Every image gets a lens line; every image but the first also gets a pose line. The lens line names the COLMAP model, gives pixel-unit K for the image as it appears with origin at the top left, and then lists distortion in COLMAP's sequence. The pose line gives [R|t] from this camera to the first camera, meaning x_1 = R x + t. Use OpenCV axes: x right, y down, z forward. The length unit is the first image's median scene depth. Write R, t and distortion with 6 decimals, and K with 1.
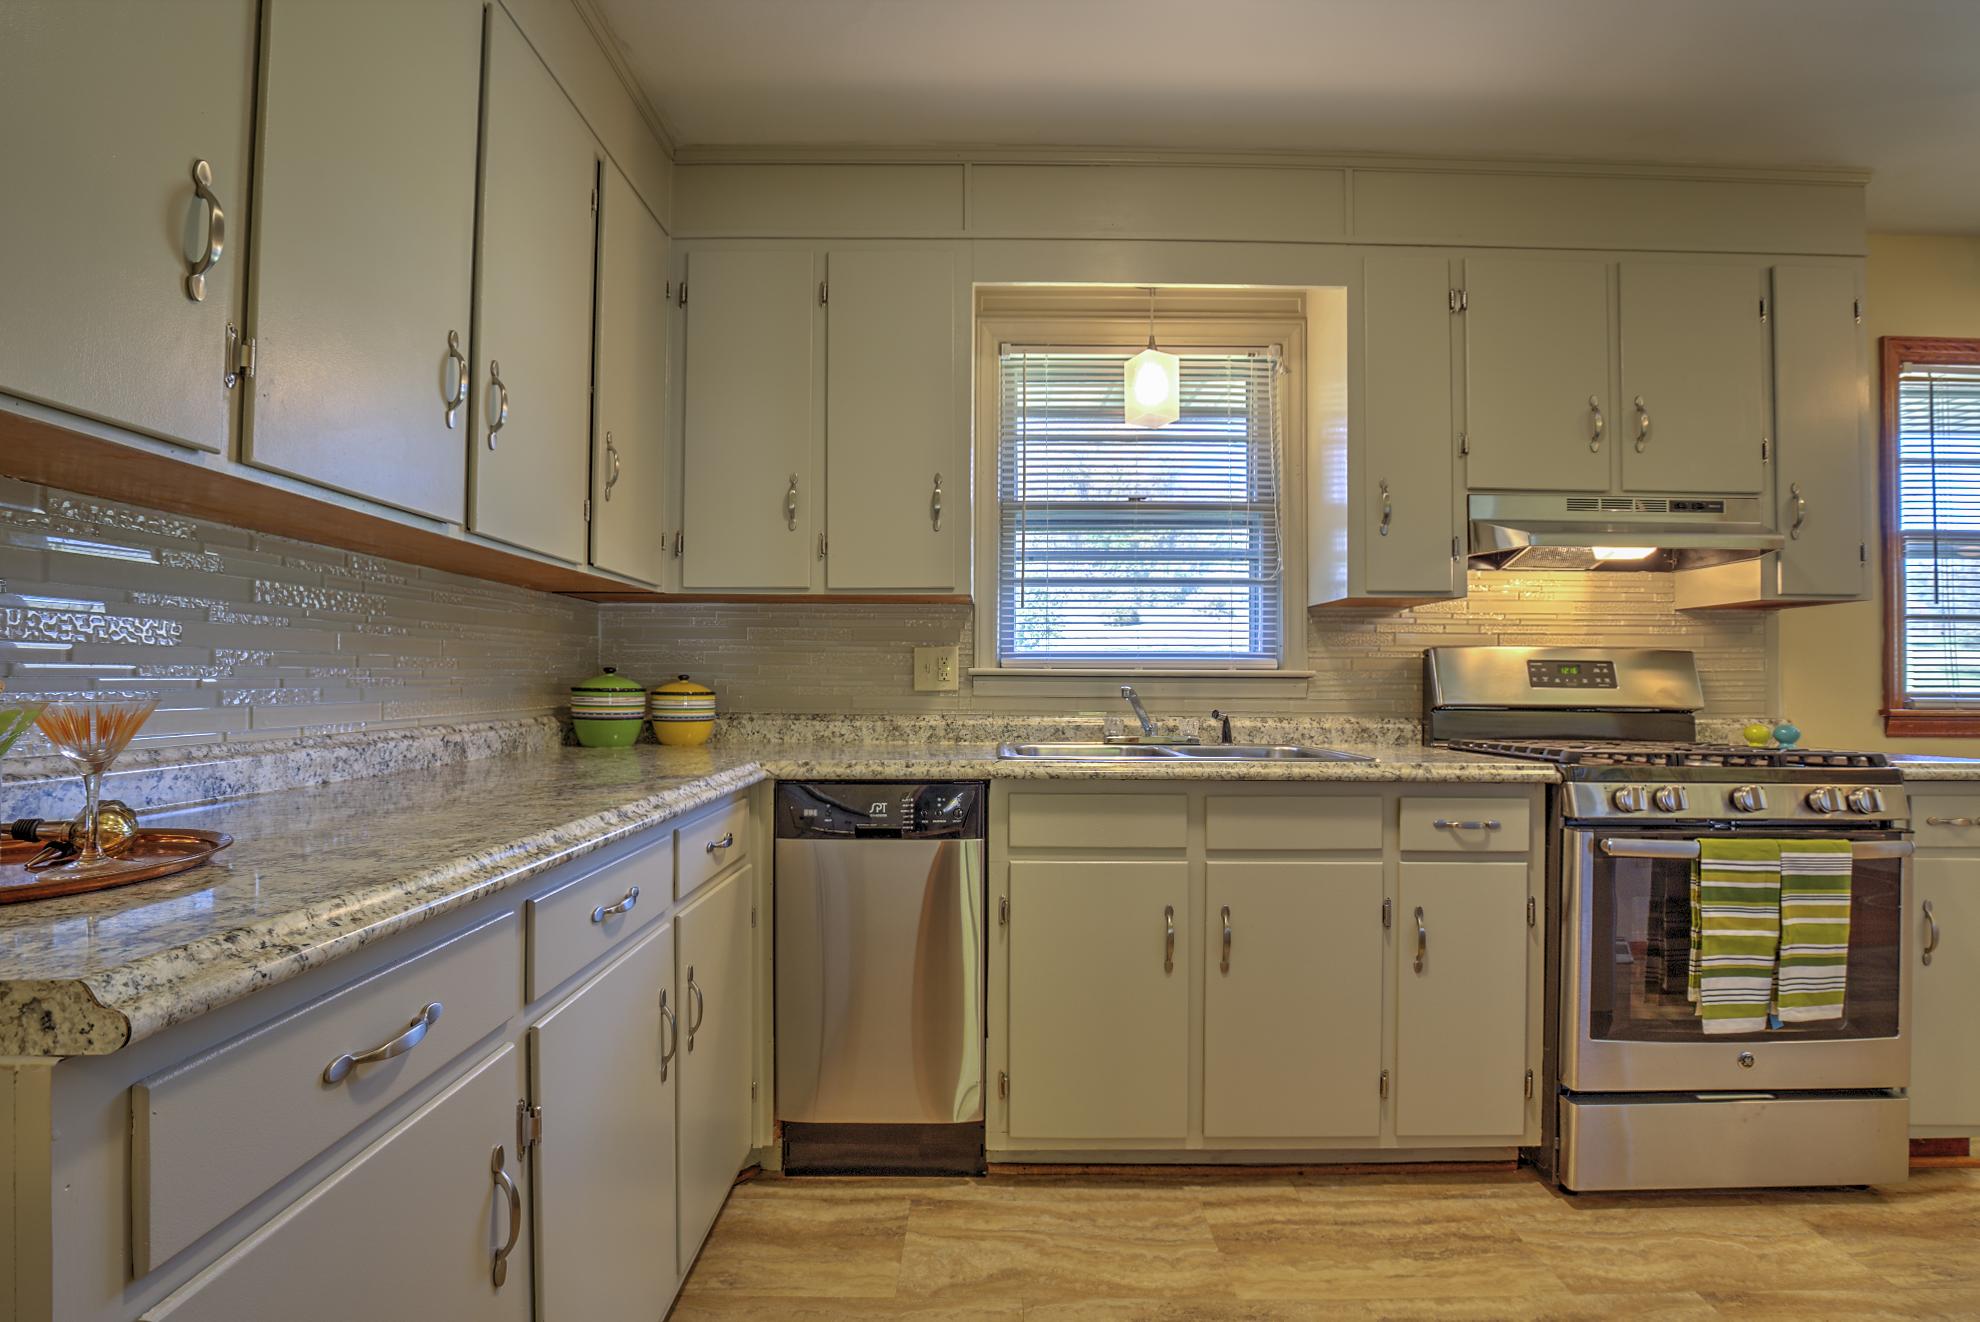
lens RADIAL K [[908.3, 0, 989.1], [0, 908.3, 673.4], [0, 0, 1]] dist [-0.029435, 0.000574]
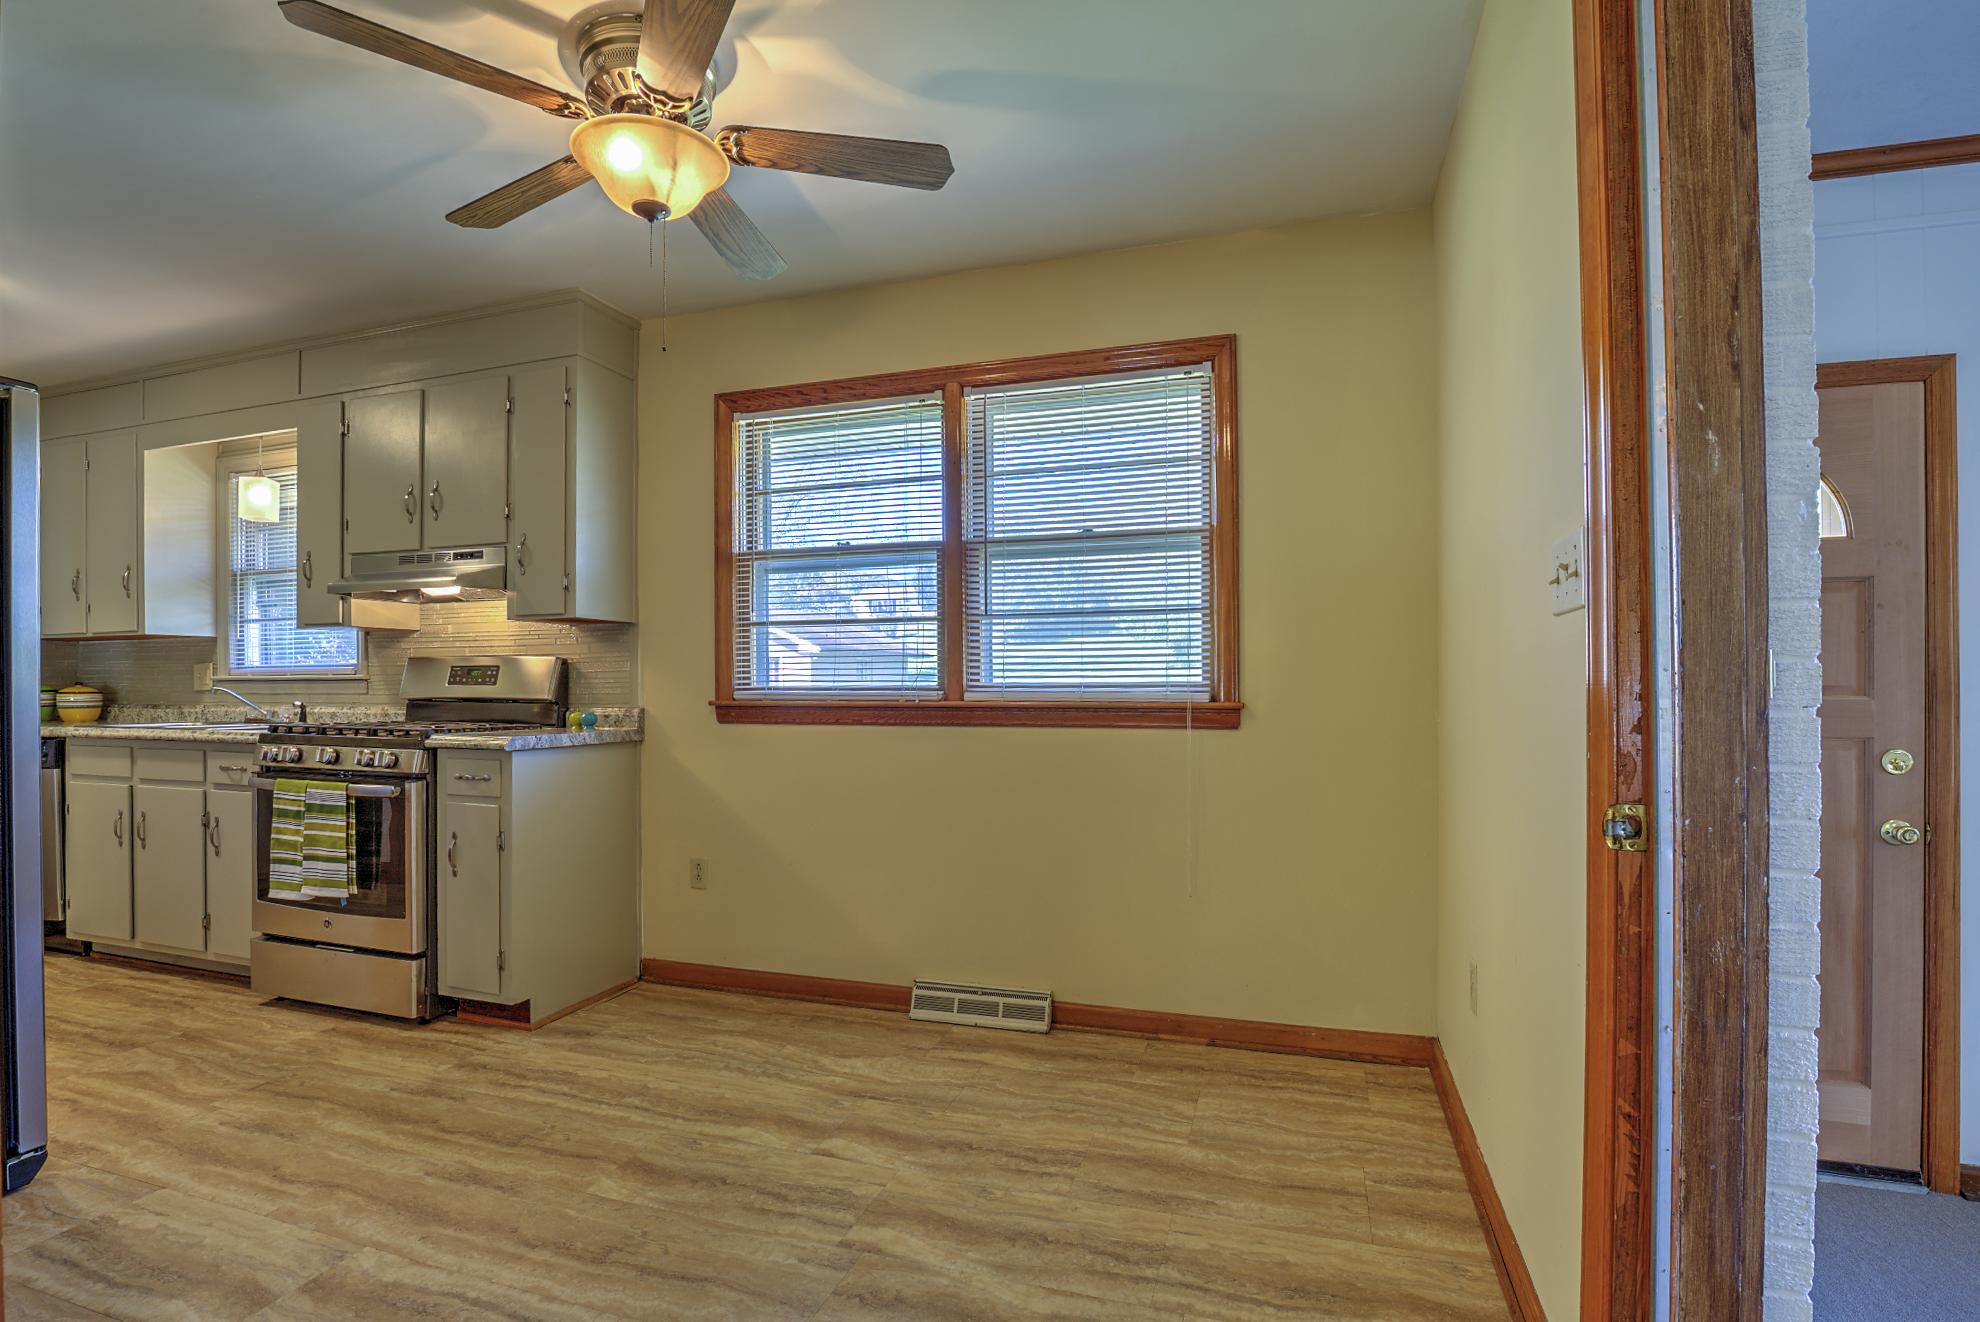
lens RADIAL K [[981.0, 0, 986.6], [0, 981.0, 689.0], [0, 0, 1]] dist [-0.020397, 0.000498]
pose [[0.939656, -0.006822, -0.342052, 2.110875], [0.011632, 0.999860, 0.012012, 0.014192], [0.341923, -0.015265, 0.939604, -0.172280]]
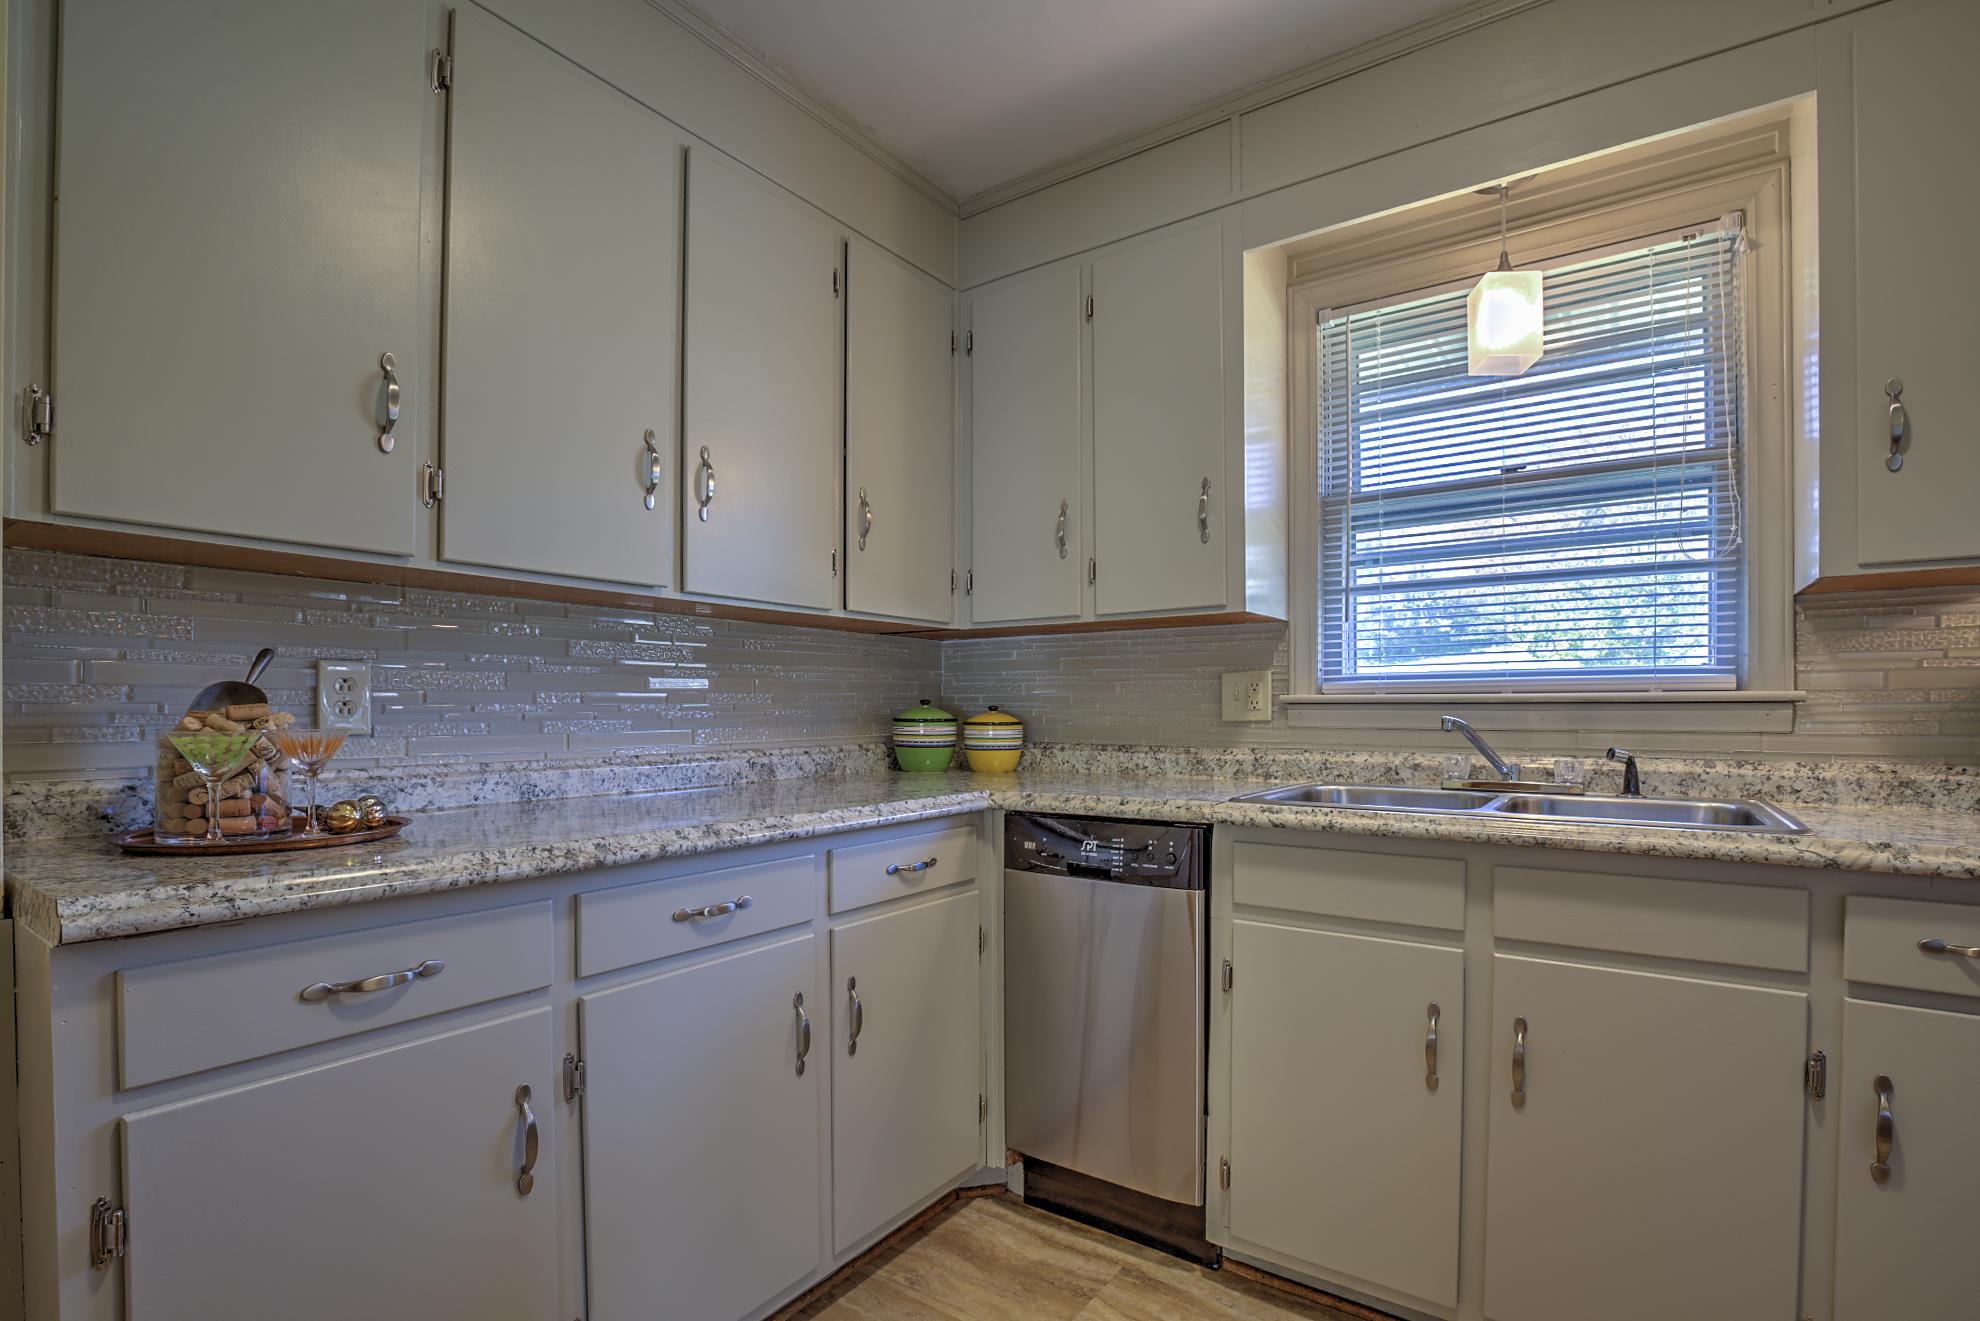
lens RADIAL K [[910.0, 0, 980.9], [0, 910.0, 719.4], [0, 0, 1]] dist [-0.029649, 0.000888]
pose [[0.812835, 0.000027, -0.582494, 0.284811], [0.011392, 0.999808, 0.015944, 0.000590], [0.582382, -0.019596, 0.812679, 0.142266]]
